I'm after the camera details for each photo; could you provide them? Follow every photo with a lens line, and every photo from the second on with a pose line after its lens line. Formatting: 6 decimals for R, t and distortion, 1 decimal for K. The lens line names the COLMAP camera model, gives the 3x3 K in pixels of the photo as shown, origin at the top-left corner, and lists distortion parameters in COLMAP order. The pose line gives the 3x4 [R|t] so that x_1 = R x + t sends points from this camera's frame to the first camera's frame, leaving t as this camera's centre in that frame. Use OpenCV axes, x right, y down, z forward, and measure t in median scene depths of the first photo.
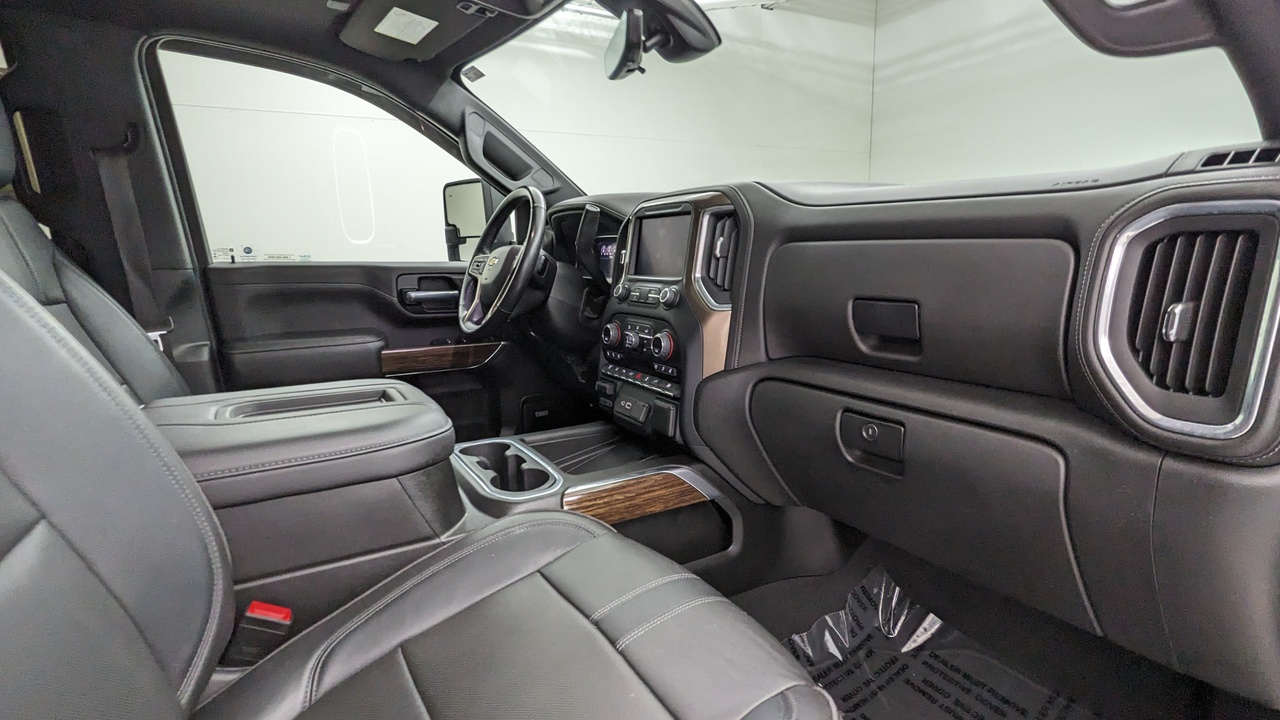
lens RADIAL K [[615.2, 0, 641.7], [0, 615.2, 353.2], [0, 0, 1]] dist [0.001605, 0.000211]
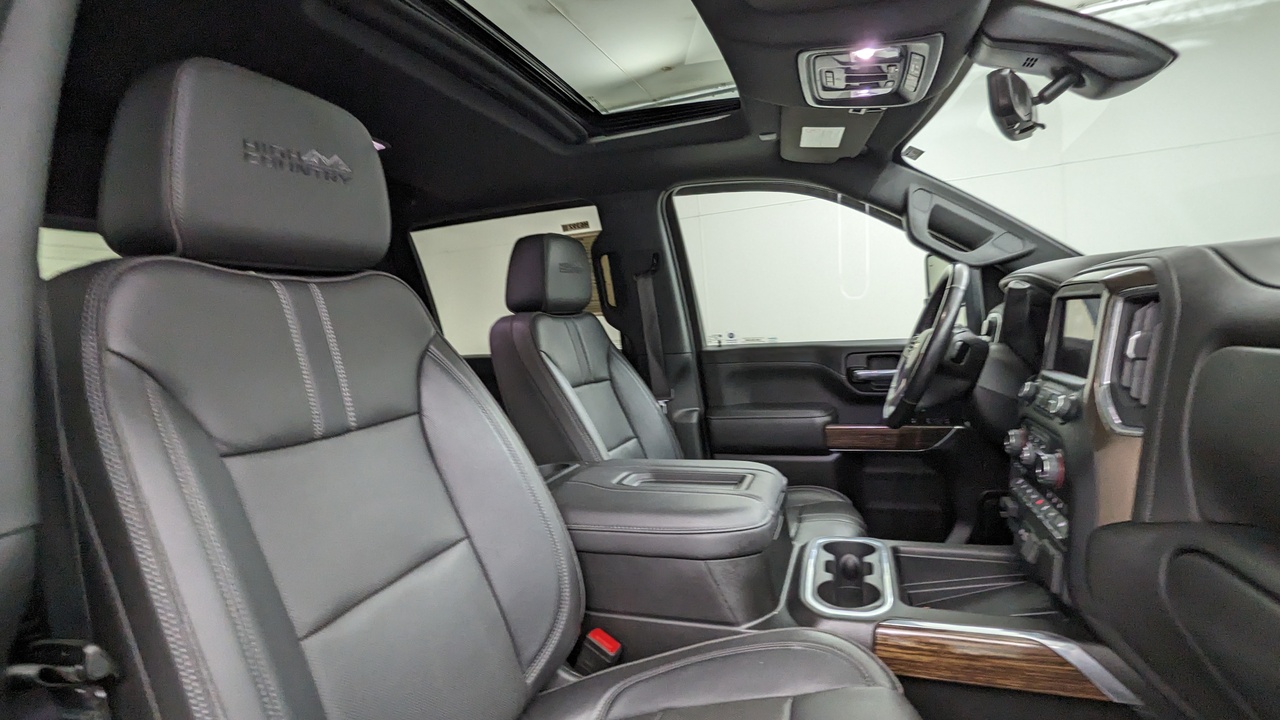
lens RADIAL K [[615.2, 0, 641.7], [0, 615.2, 353.2], [0, 0, 1]] dist [0.001605, 0.000211]
pose [[0.647761, 0.003769, -0.761834, 0.237948], [-0.066735, 0.996425, -0.051813, -0.069529], [0.758915, 0.084404, 0.645697, 0.082128]]
